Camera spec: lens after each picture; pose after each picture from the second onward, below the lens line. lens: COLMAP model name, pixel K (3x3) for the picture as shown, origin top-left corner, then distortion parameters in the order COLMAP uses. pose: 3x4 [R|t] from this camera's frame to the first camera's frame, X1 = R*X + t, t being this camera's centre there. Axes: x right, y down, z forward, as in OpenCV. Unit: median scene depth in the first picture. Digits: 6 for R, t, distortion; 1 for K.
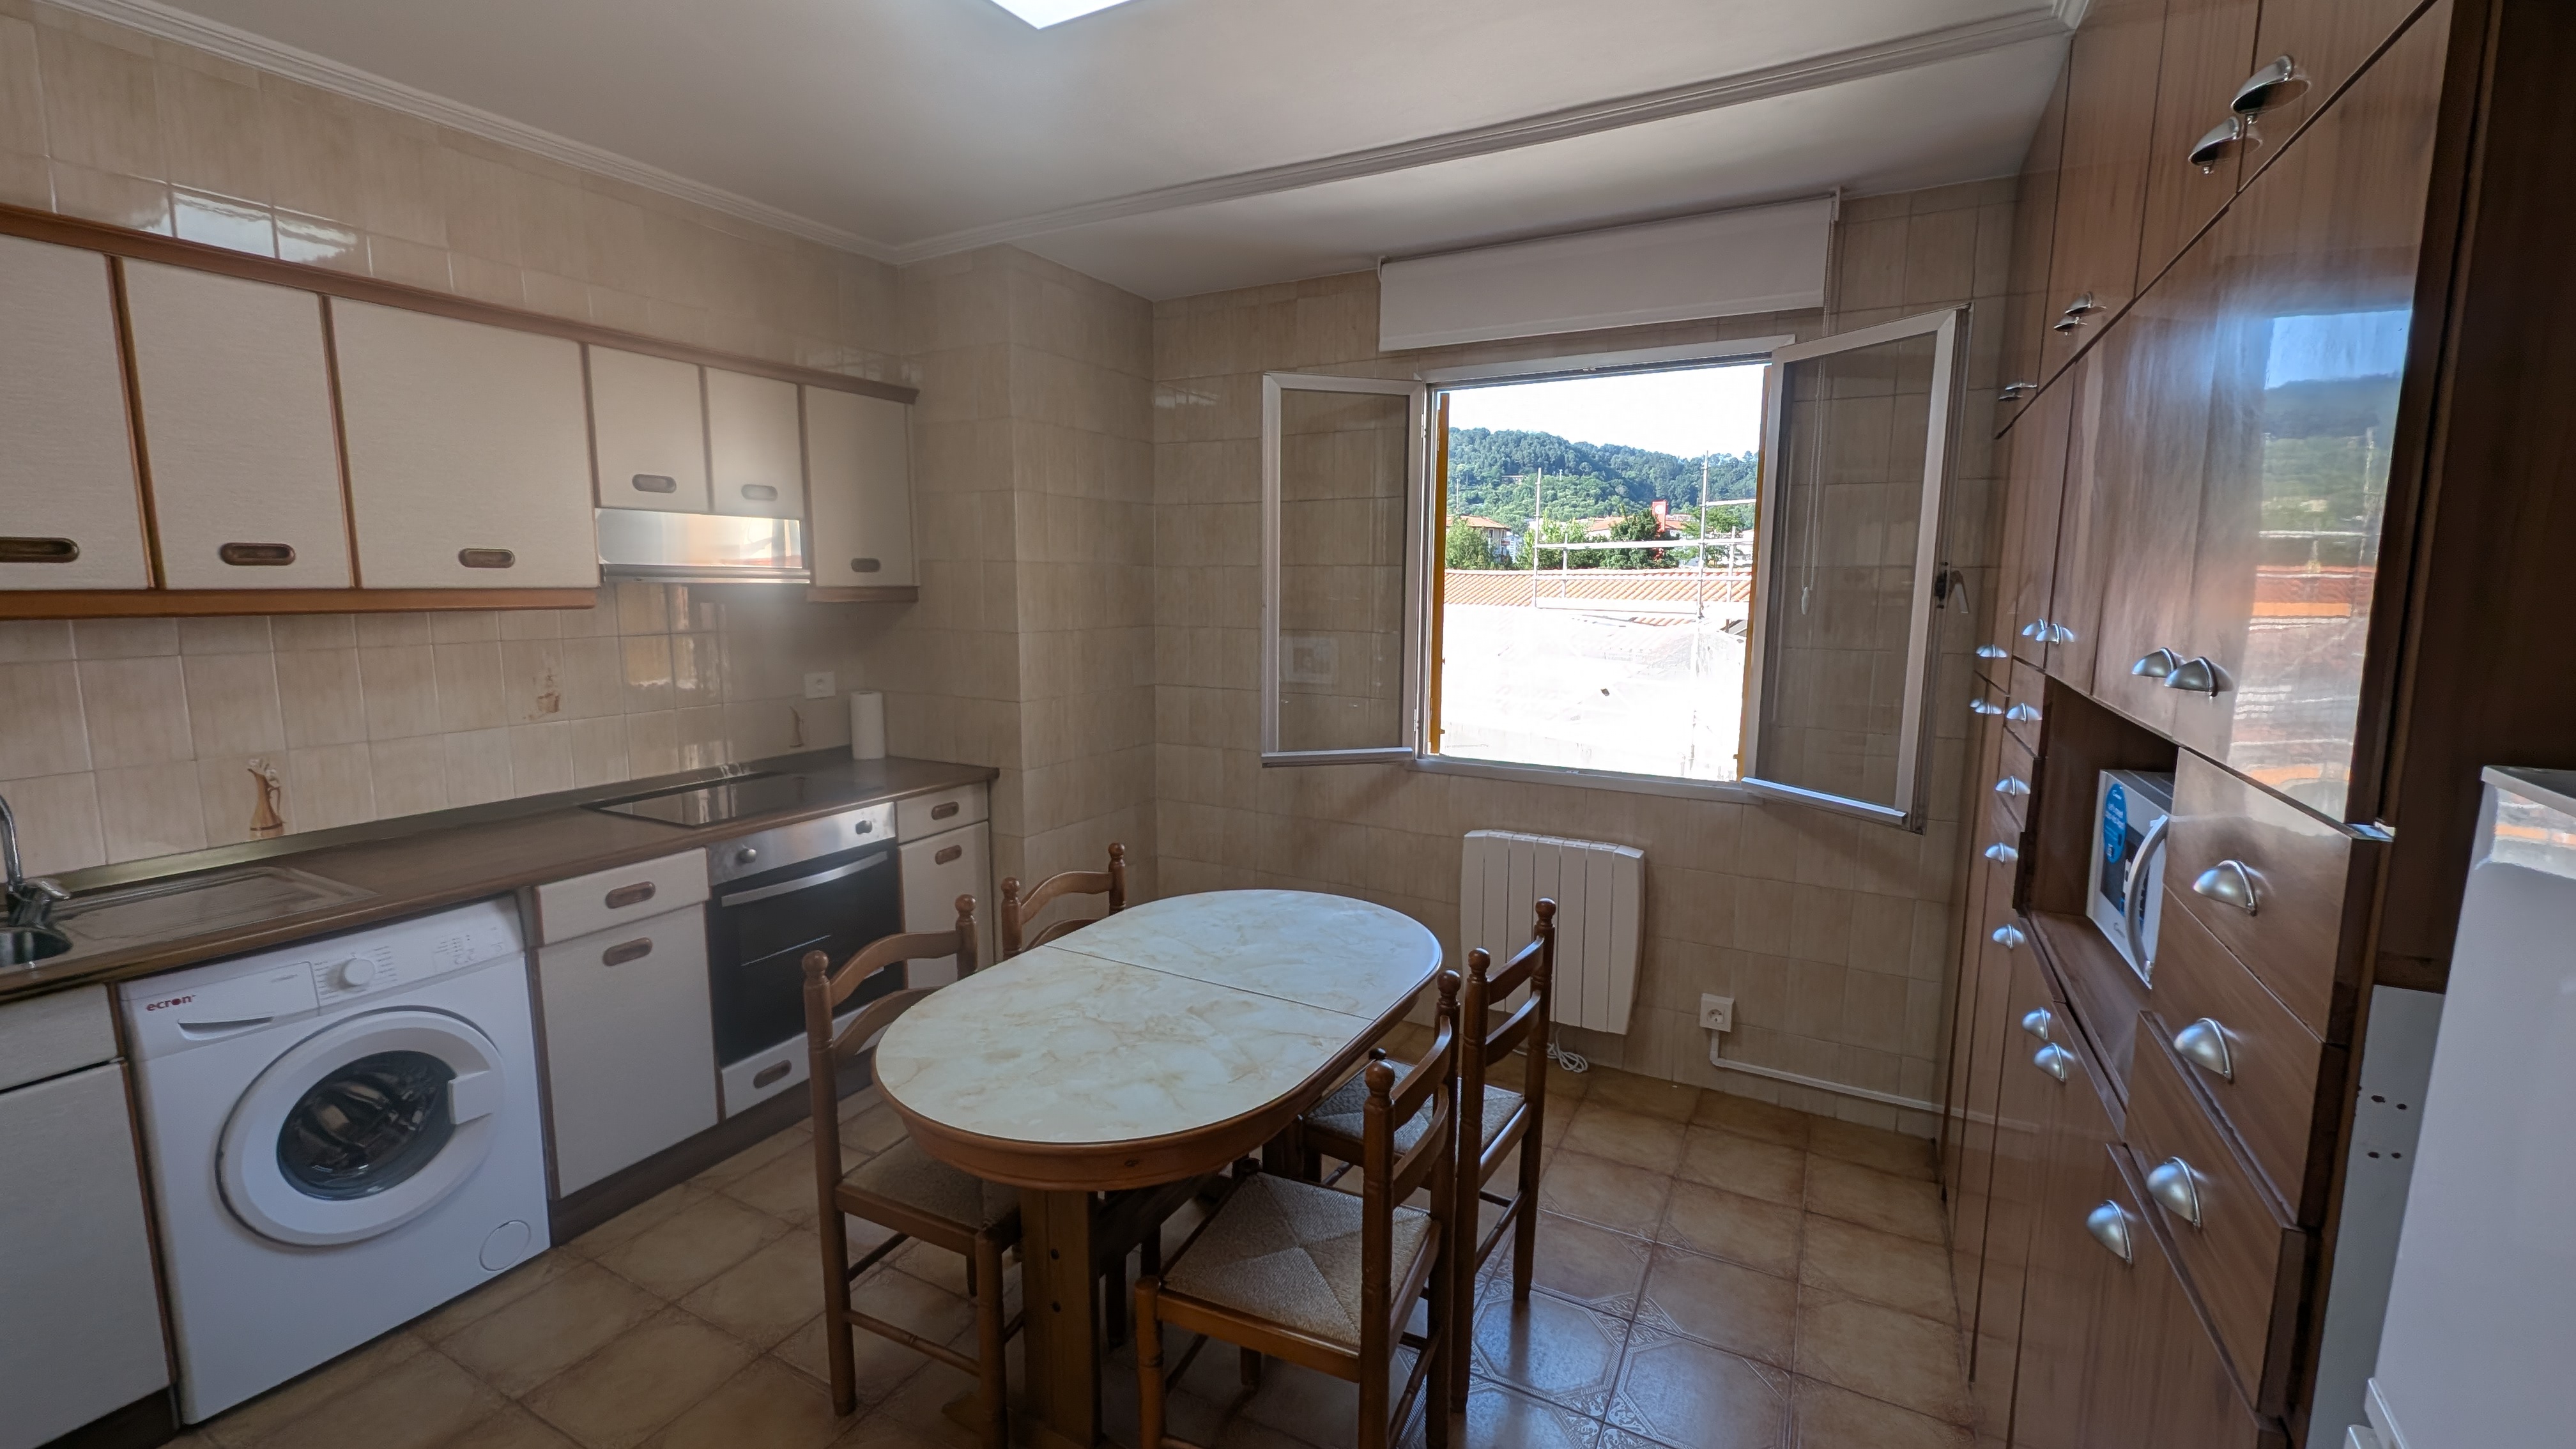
lens RADIAL K [[1052.3, 0, 1284.9], [0, 1052.3, 730.6], [0, 0, 1]] dist [0.003056, -0.001377]
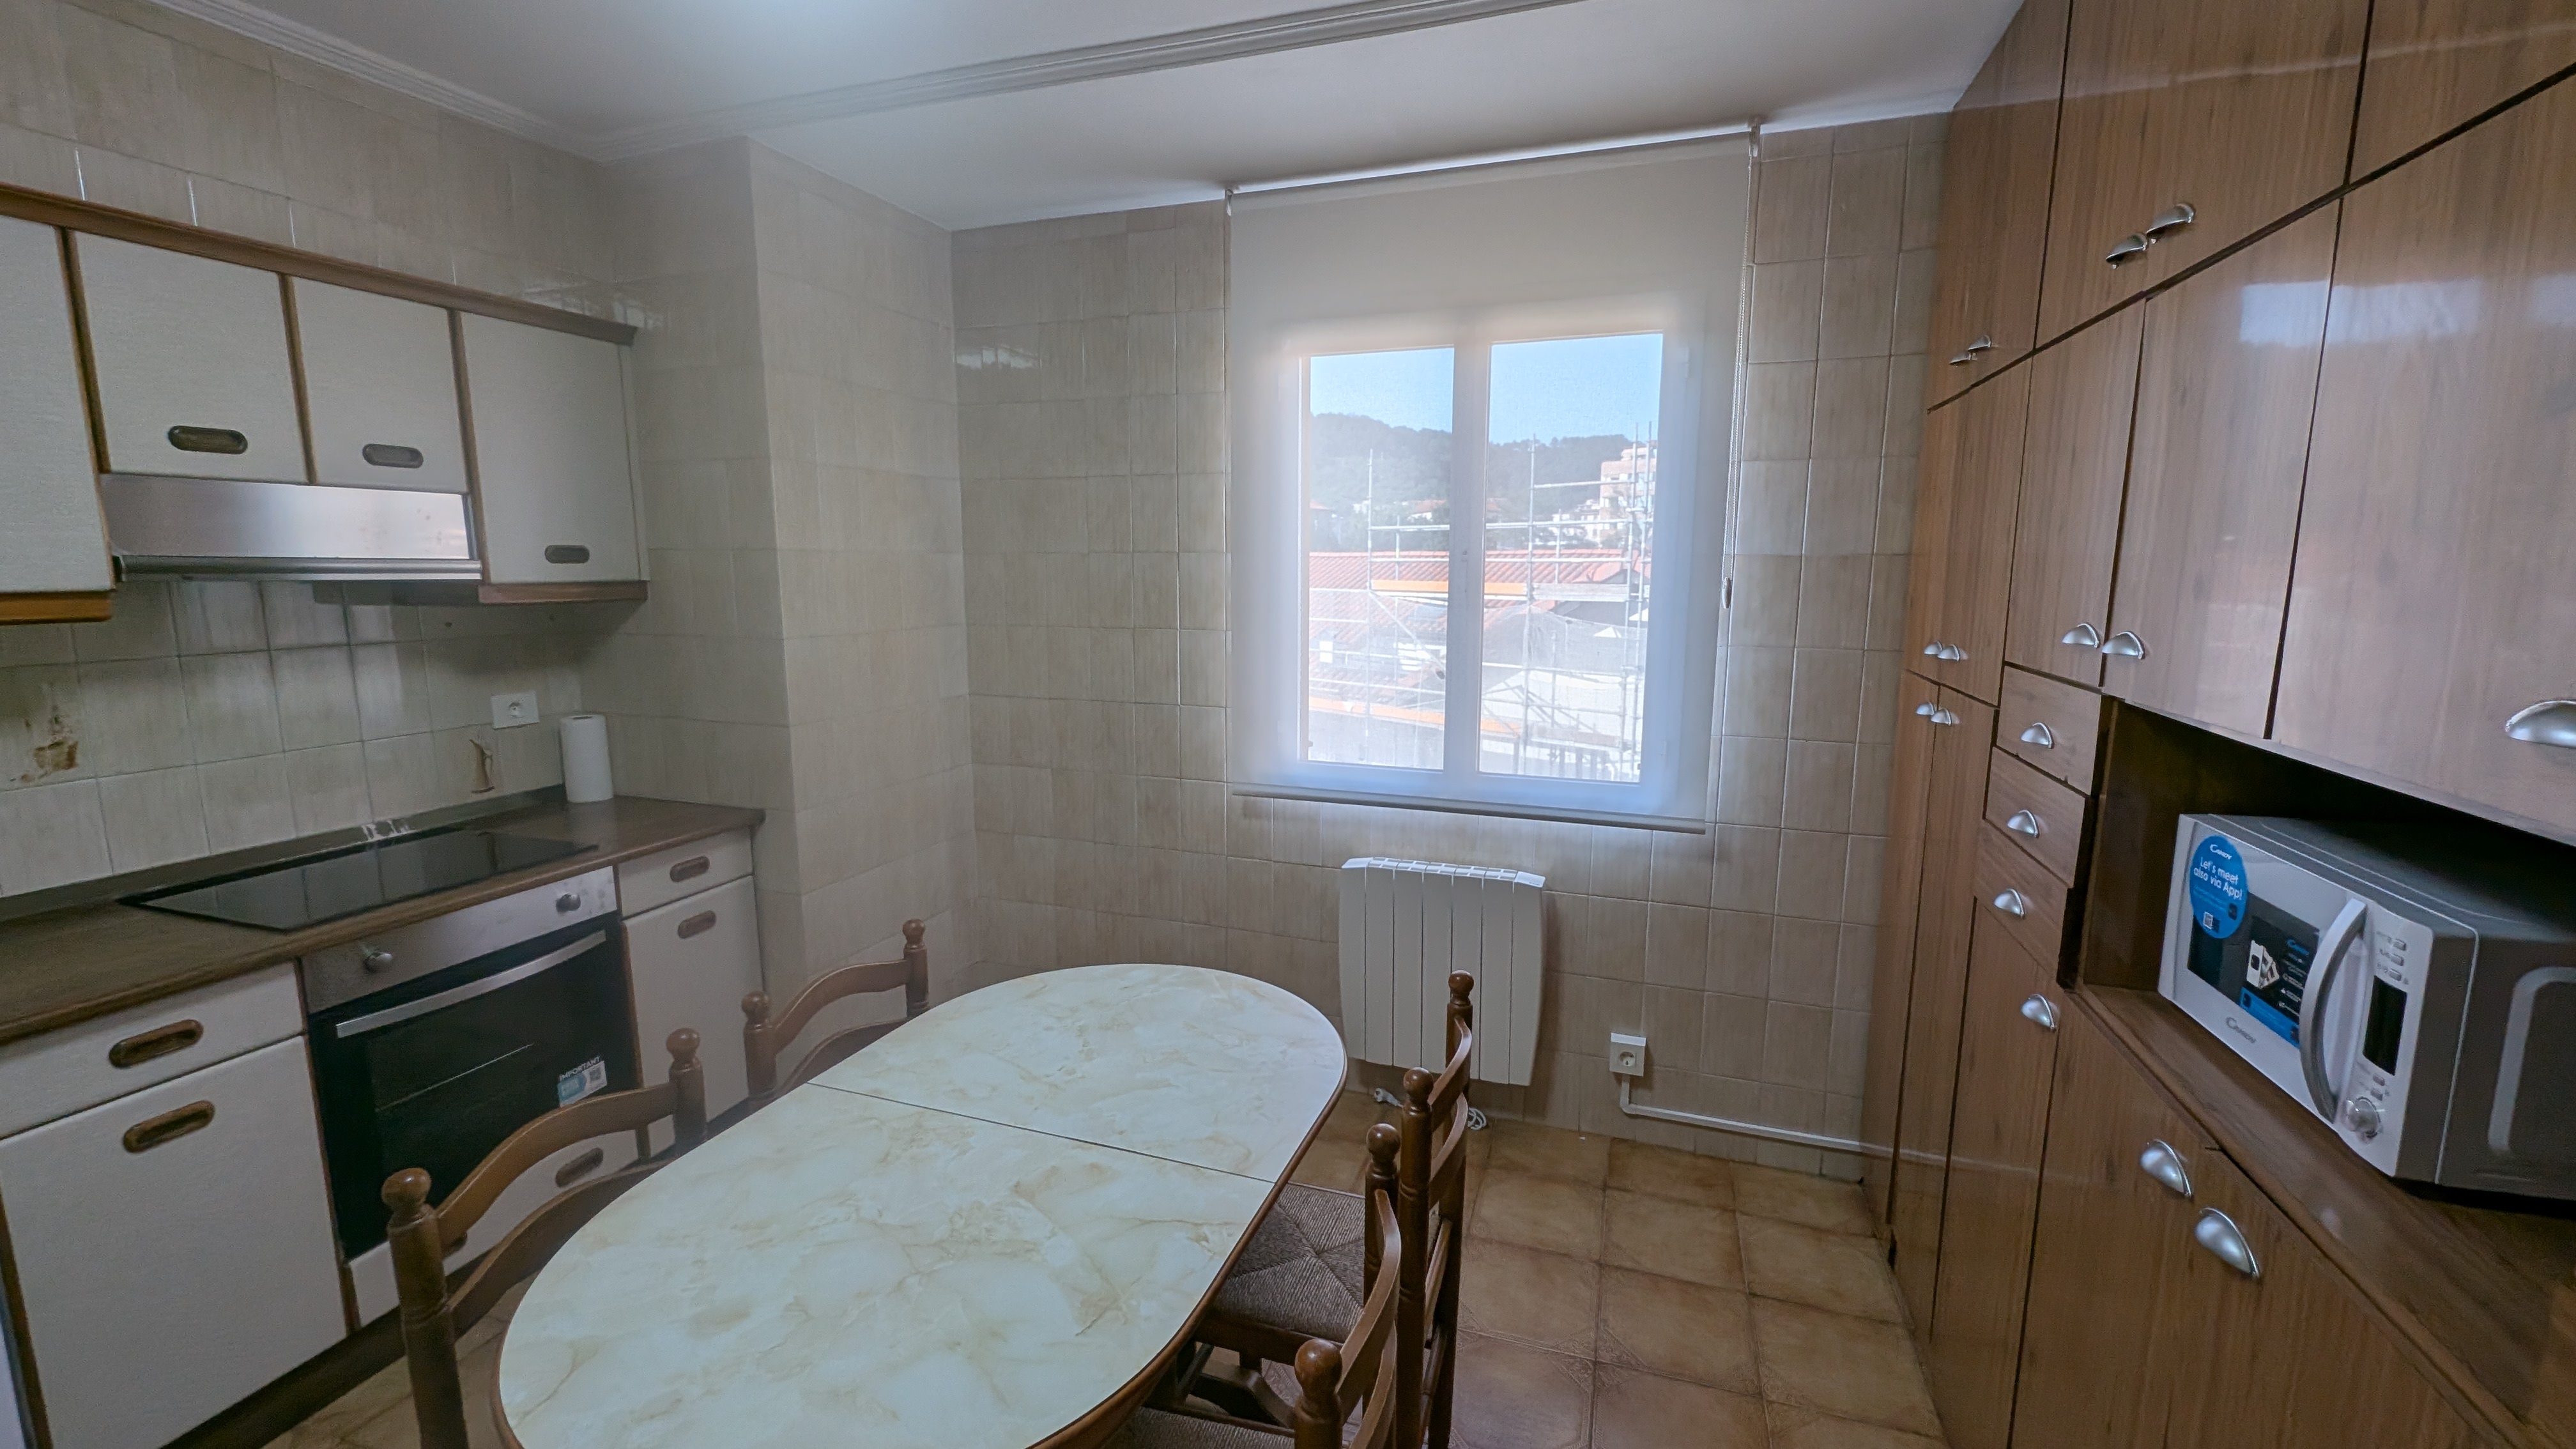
lens RADIAL K [[1052.3, 0, 1285.1], [0, 1052.3, 726.9], [0, 0, 1]] dist [0.003056, -0.001377]
pose [[0.986830, -0.029207, 0.159101, -0.011261], [0.027050, 0.999511, 0.015712, -0.038002], [-0.159482, -0.011201, 0.987137, 0.205852]]
